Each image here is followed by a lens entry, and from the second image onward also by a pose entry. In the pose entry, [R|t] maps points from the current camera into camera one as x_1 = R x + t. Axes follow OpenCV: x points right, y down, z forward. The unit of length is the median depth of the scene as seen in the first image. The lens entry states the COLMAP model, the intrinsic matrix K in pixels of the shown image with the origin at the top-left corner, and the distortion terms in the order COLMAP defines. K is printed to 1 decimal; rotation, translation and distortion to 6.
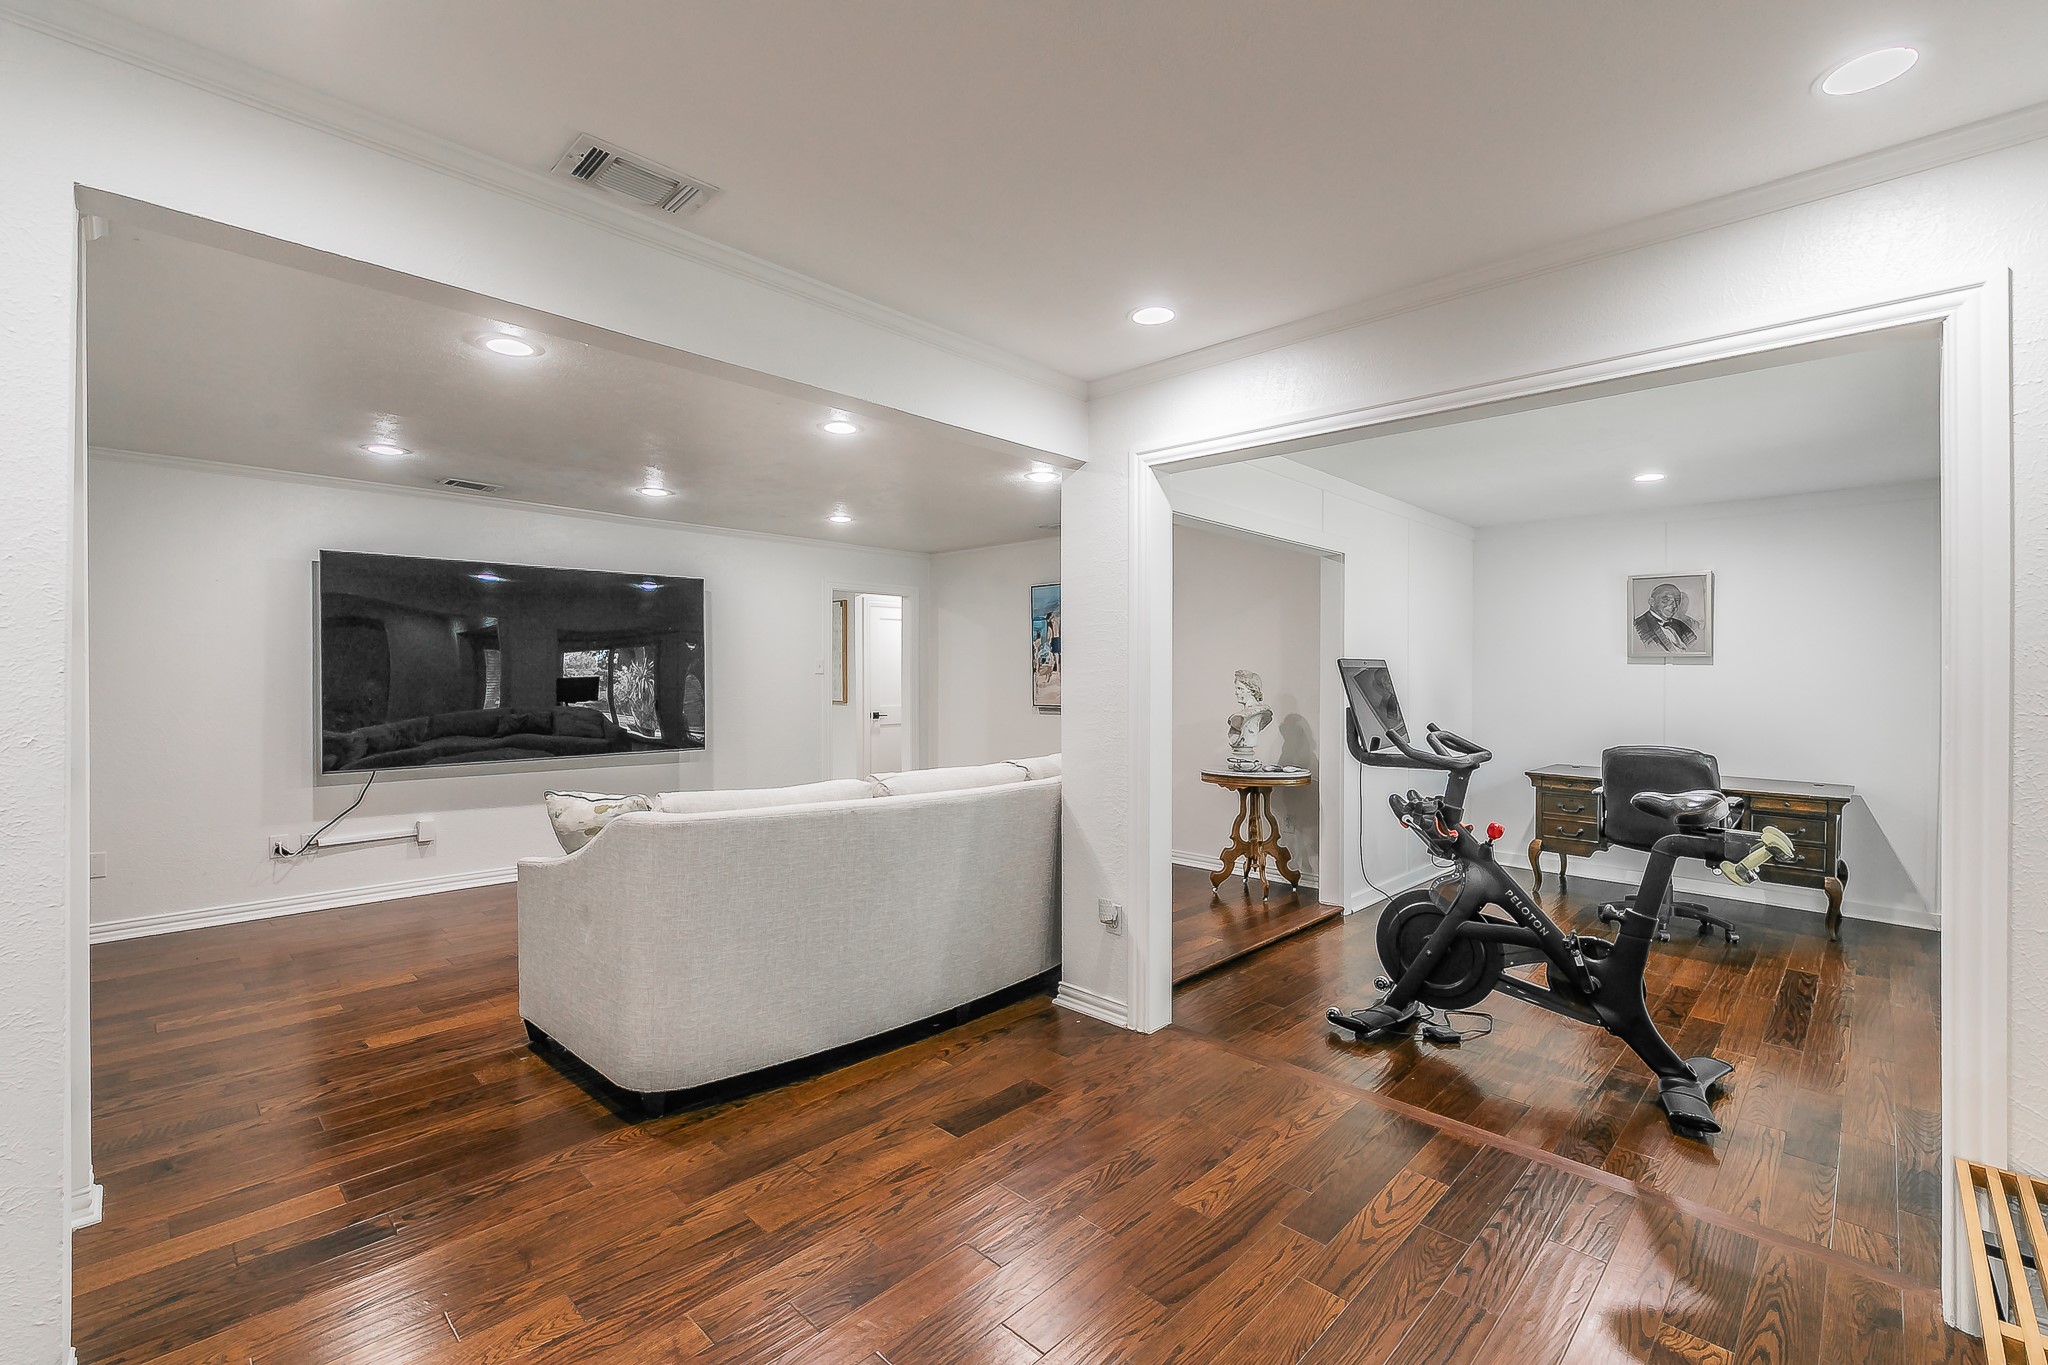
lens RADIAL K [[880.8, 0, 1043.6], [0, 880.8, 685.7], [0, 0, 1]] dist [-0.001124, -0.000159]
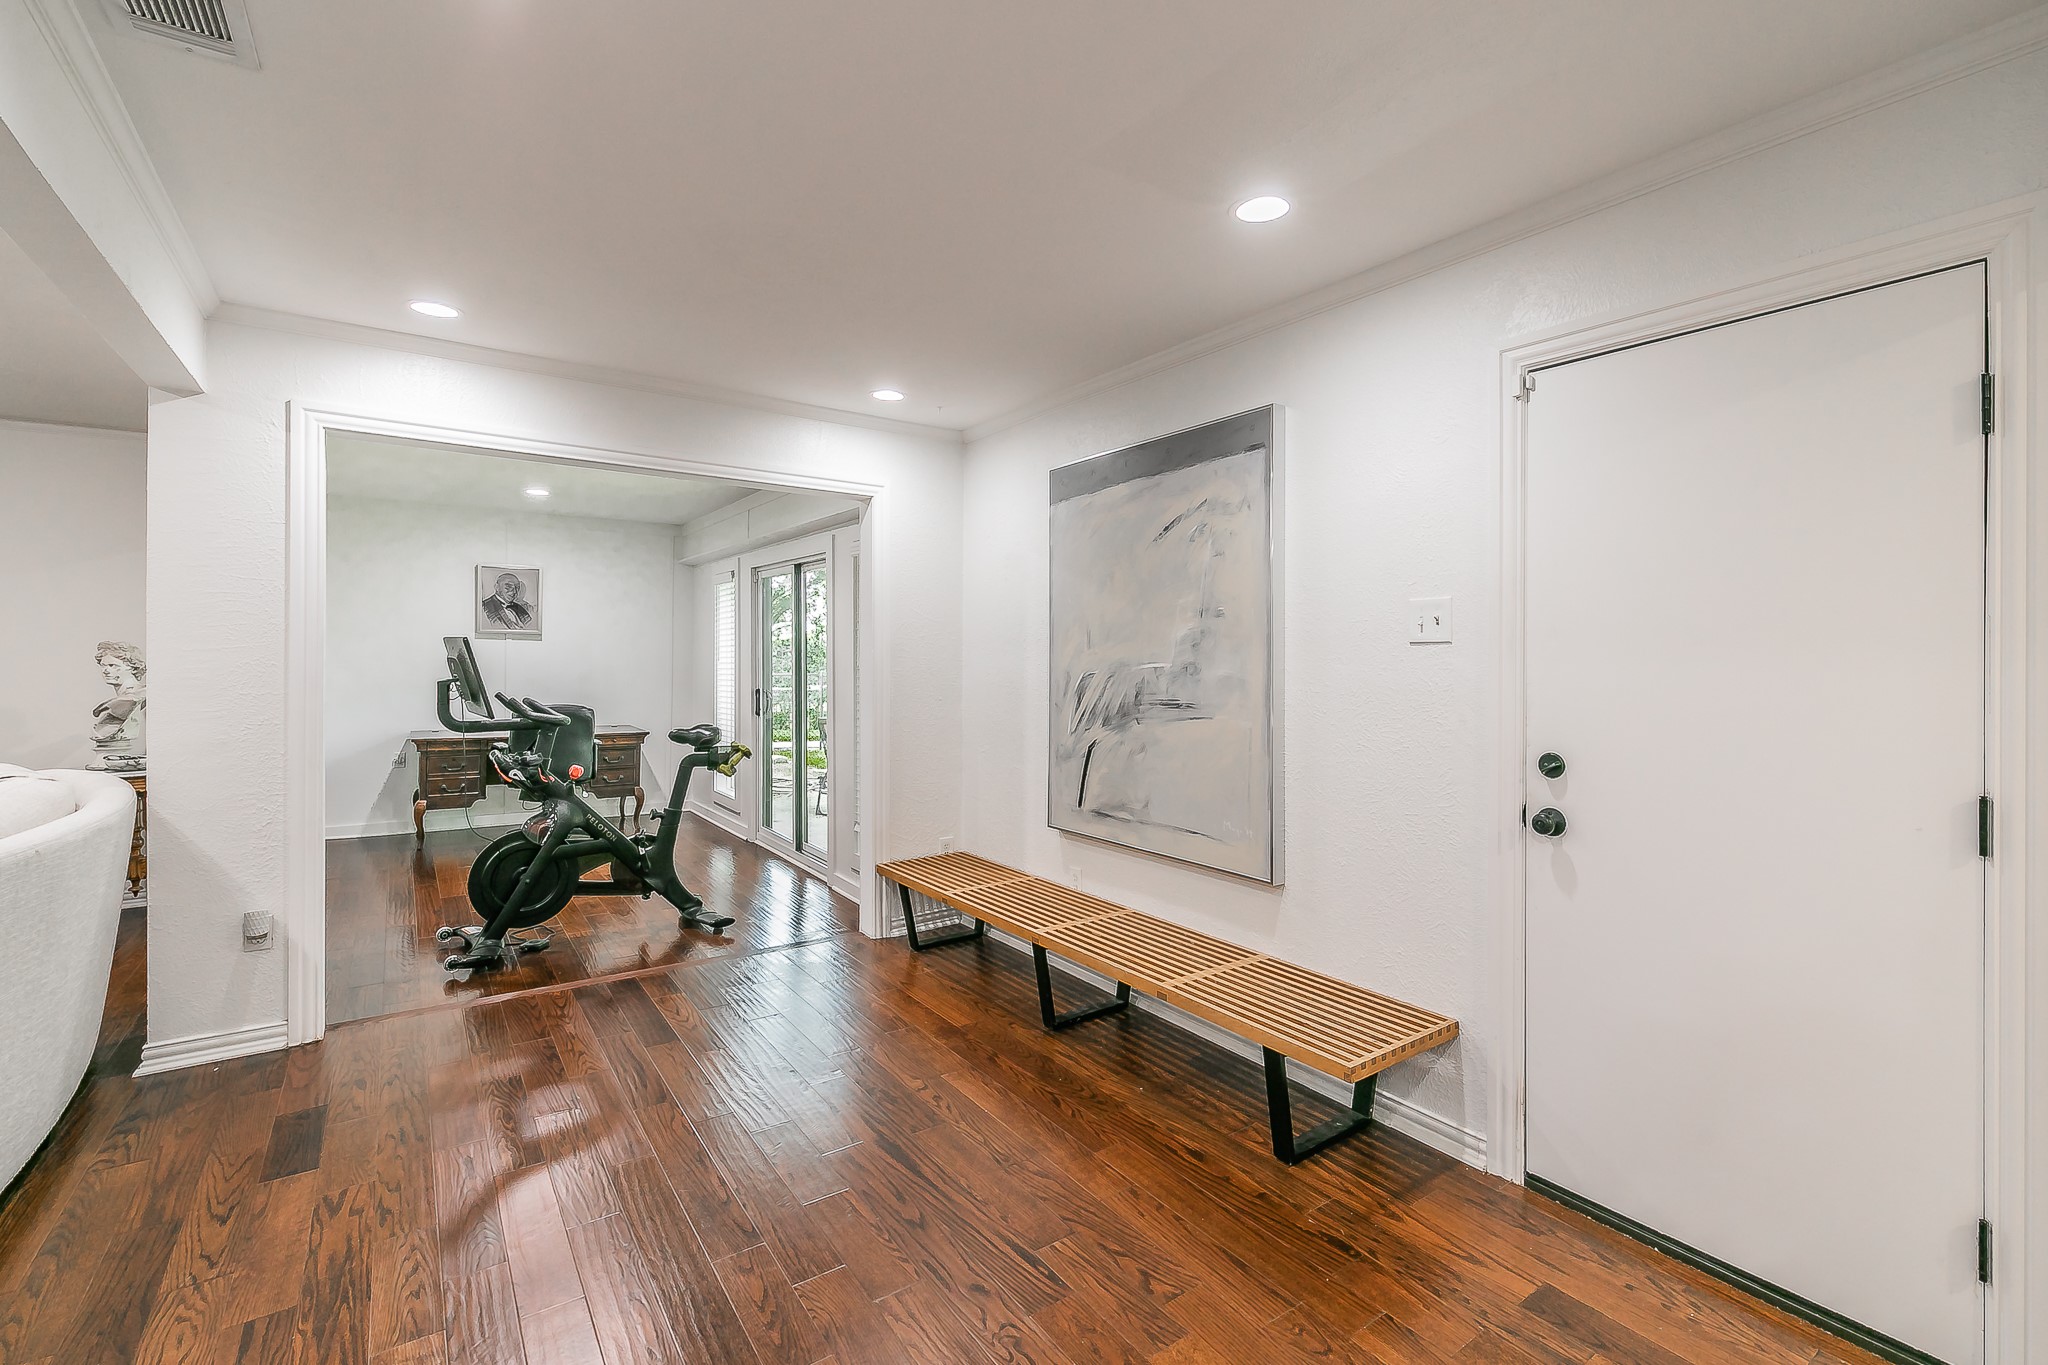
lens RADIAL K [[888.1, 0, 1037.8], [0, 888.1, 655.4], [0, 0, 1]] dist [0.000533, 0.000038]
pose [[0.199078, -0.005781, 0.979967, -0.489552], [0.004698, 0.999977, 0.004945, -0.007351], [-0.979972, 0.003619, 0.199100, 0.055994]]
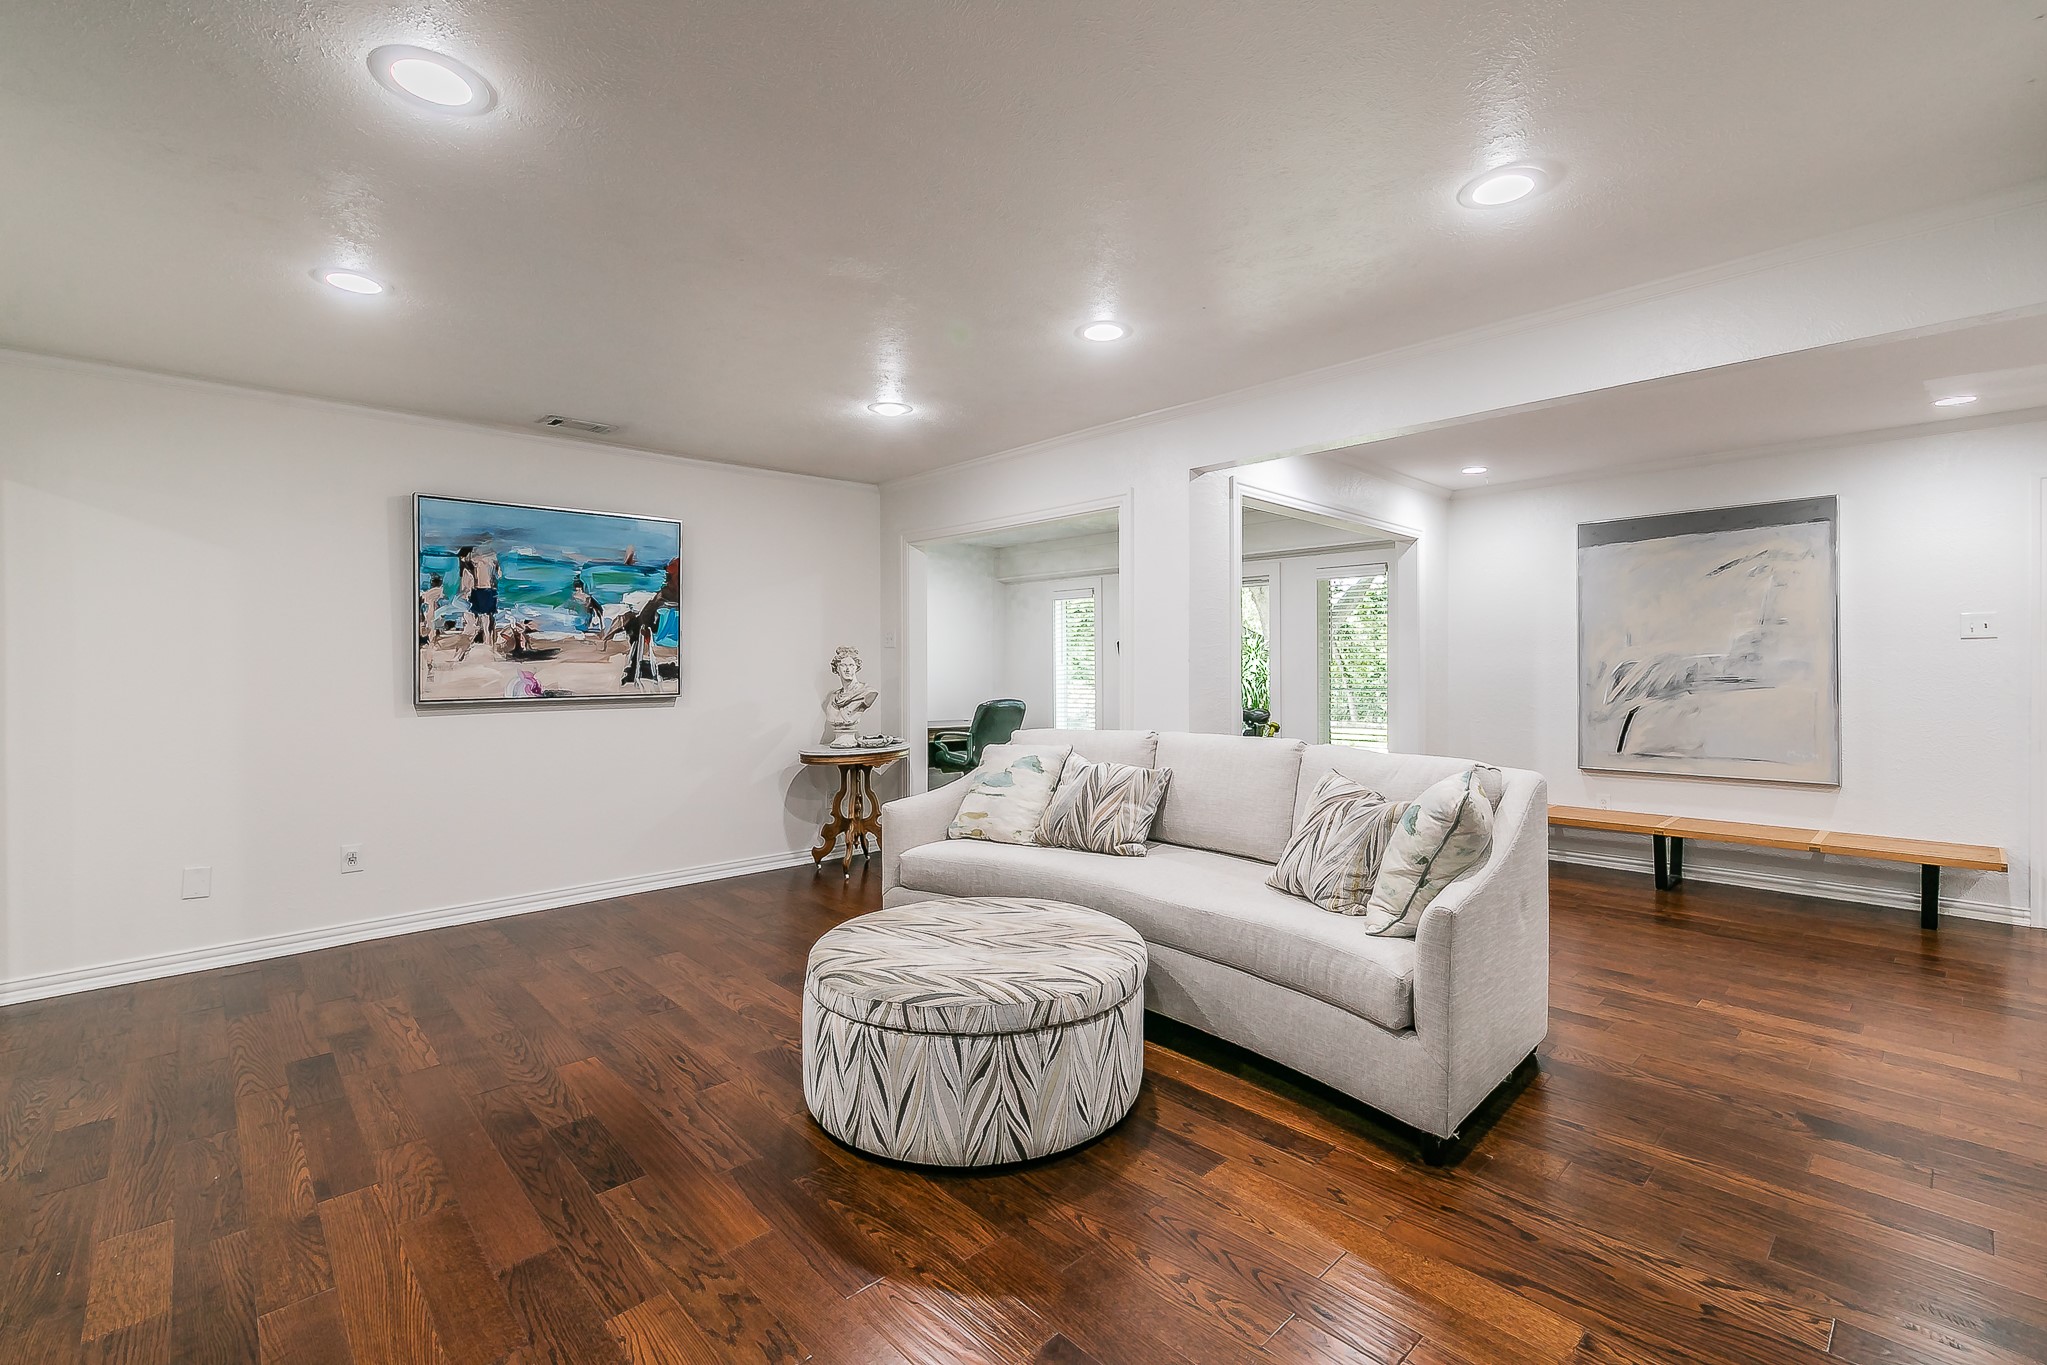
lens RADIAL K [[880.4, 0, 1043.0], [0, 880.4, 685.7], [0, 0, 1]] dist [-0.001124, -0.000159]
pose [[0.053899, -0.029259, 0.998118, -0.945751], [0.012940, 0.999507, 0.028601, 0.000559], [-0.998463, 0.011374, 0.054251, 0.939094]]
